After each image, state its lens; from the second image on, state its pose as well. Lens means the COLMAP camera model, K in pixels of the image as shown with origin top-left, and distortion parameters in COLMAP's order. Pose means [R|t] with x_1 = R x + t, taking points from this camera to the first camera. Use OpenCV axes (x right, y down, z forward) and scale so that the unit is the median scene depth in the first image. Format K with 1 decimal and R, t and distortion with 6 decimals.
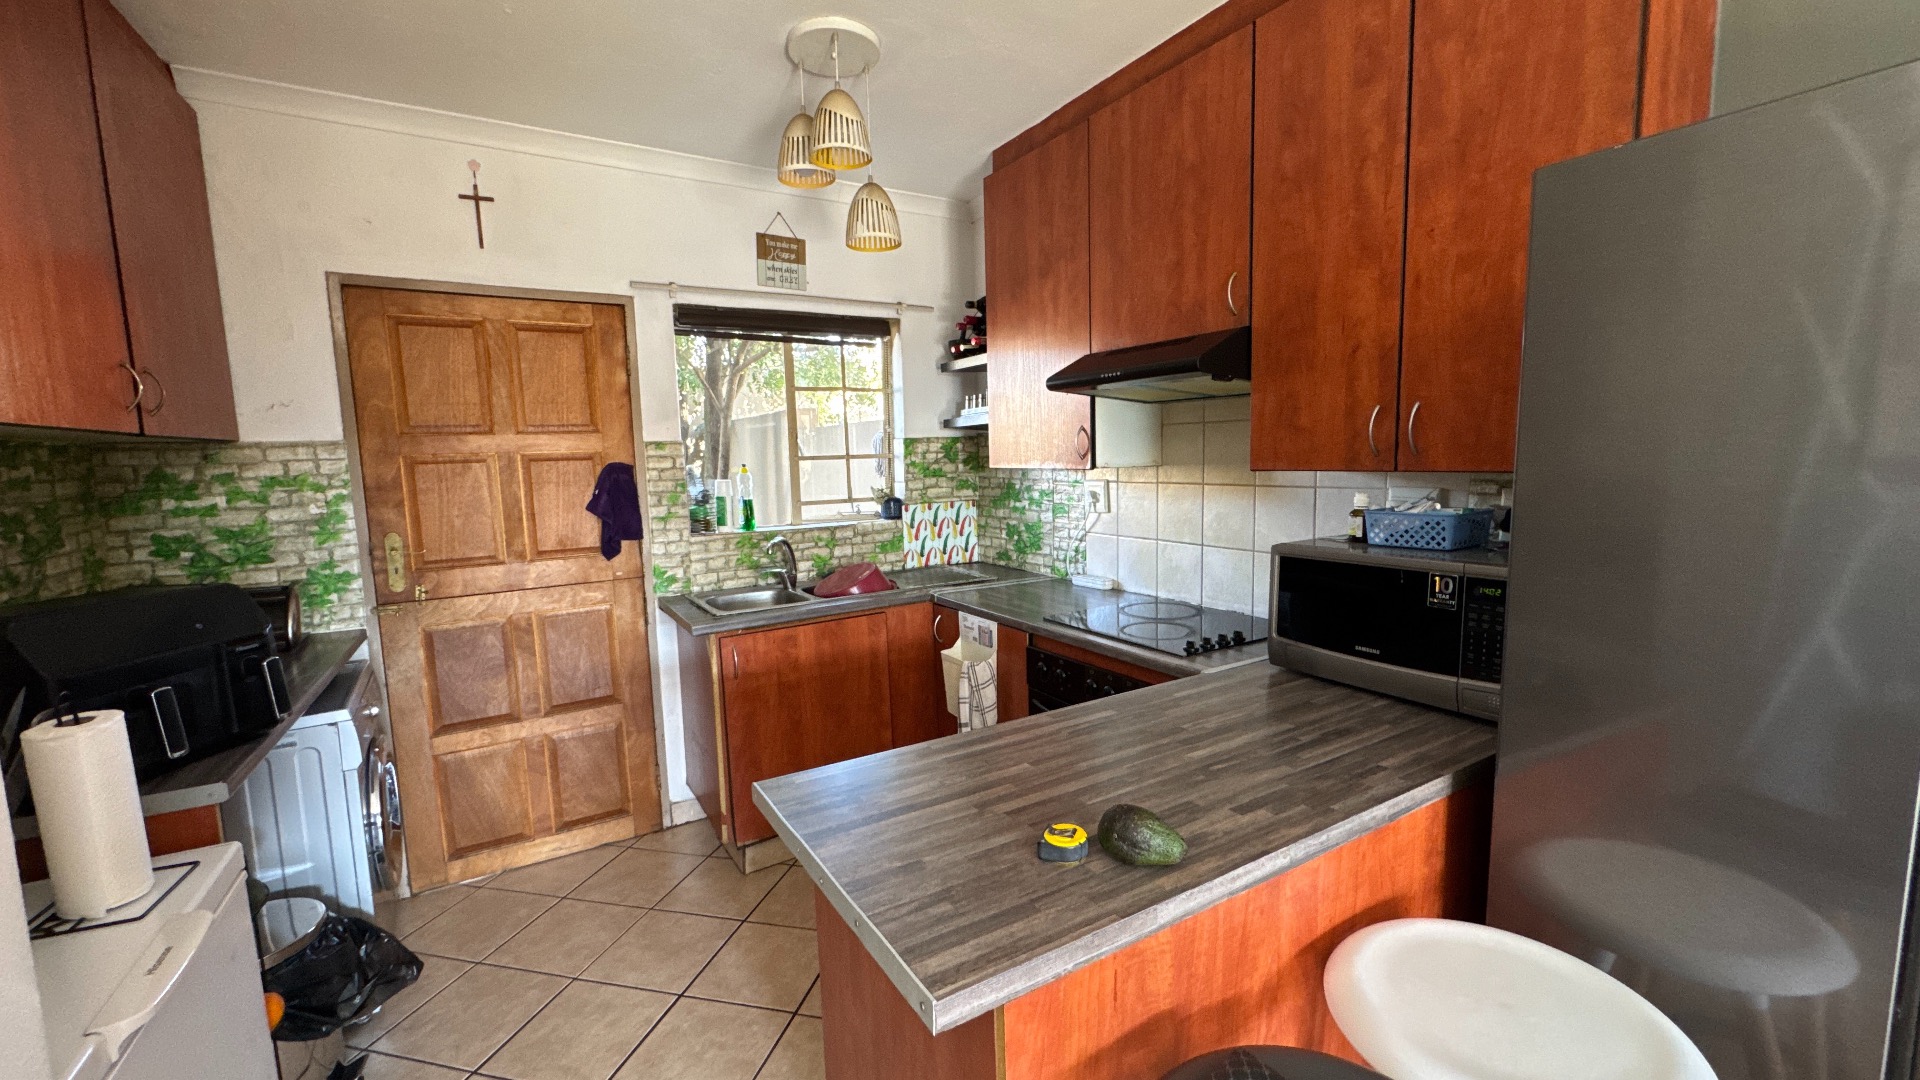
lens RADIAL K [[766.9, 0, 959.1], [0, 766.9, 546.1], [0, 0, 1]] dist [-0.005400, 0.000062]
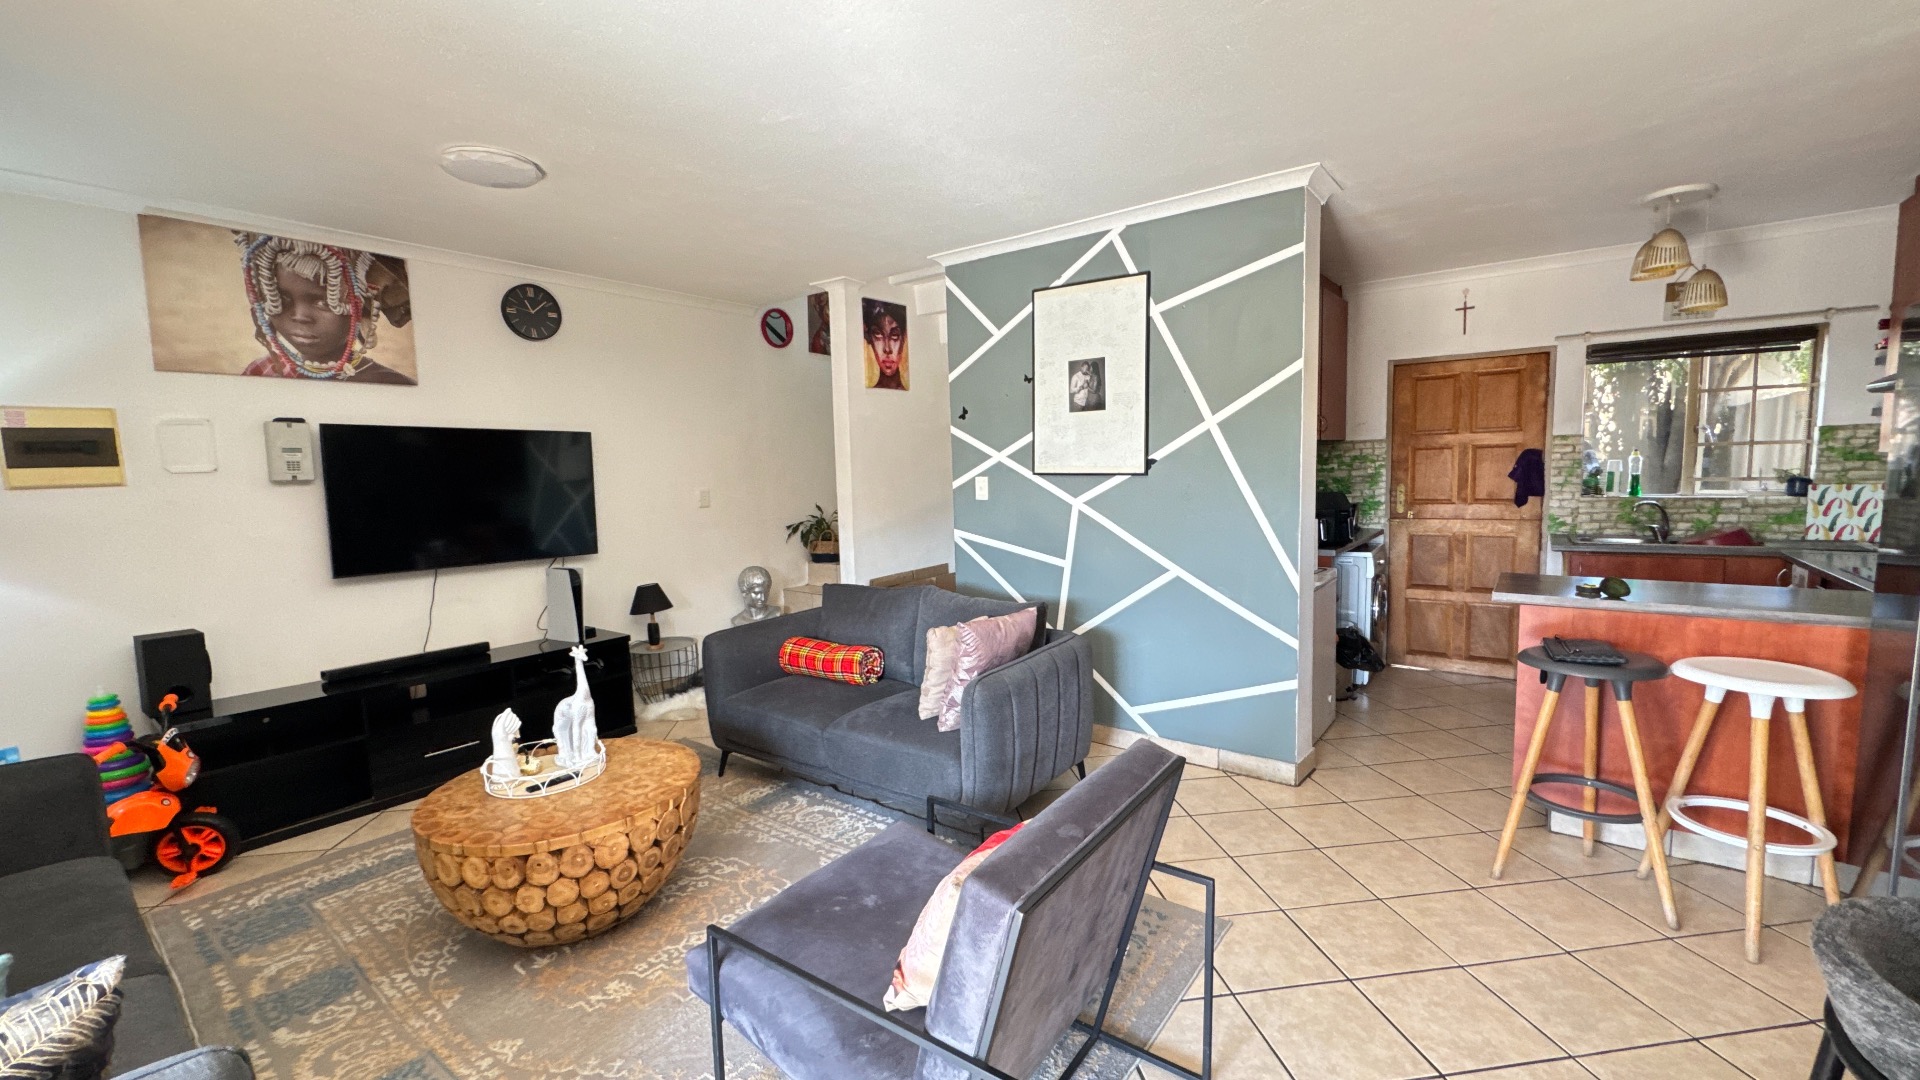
lens RADIAL K [[766.9, 0, 964.6], [0, 766.9, 536.1], [0, 0, 1]] dist [-0.005400, 0.000062]
pose [[0.377233, 0.101825, -0.920504, 0.624432], [-0.092073, 0.993137, 0.072127, 0.071257], [0.921530, 0.057545, 0.384019, -0.744052]]
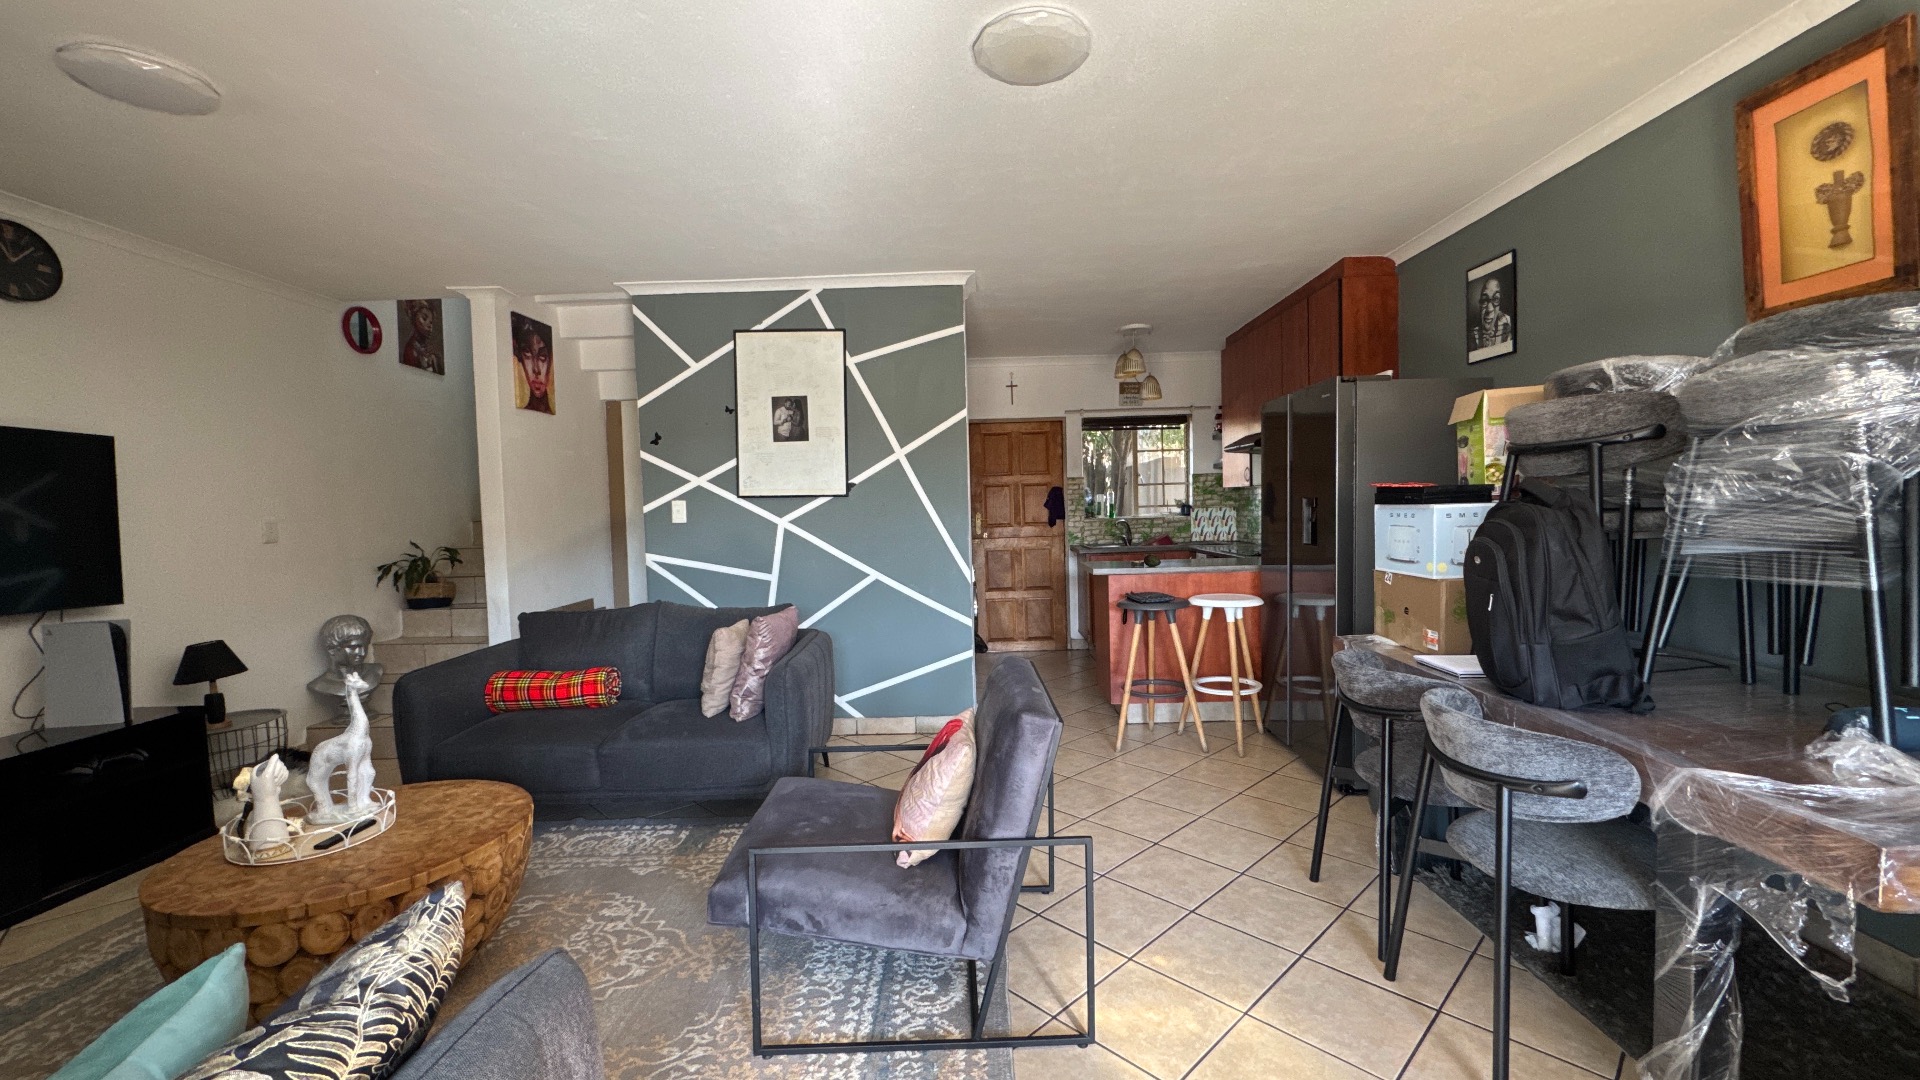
lens RADIAL K [[766.9, 0, 959.5], [0, 766.9, 538.8], [0, 0, 1]] dist [-0.005400, 0.000062]
pose [[0.853367, 0.022658, -0.520818, 0.537601], [-0.055397, 0.997340, -0.047380, 0.180760], [0.518359, 0.069284, 0.852352, -1.166890]]
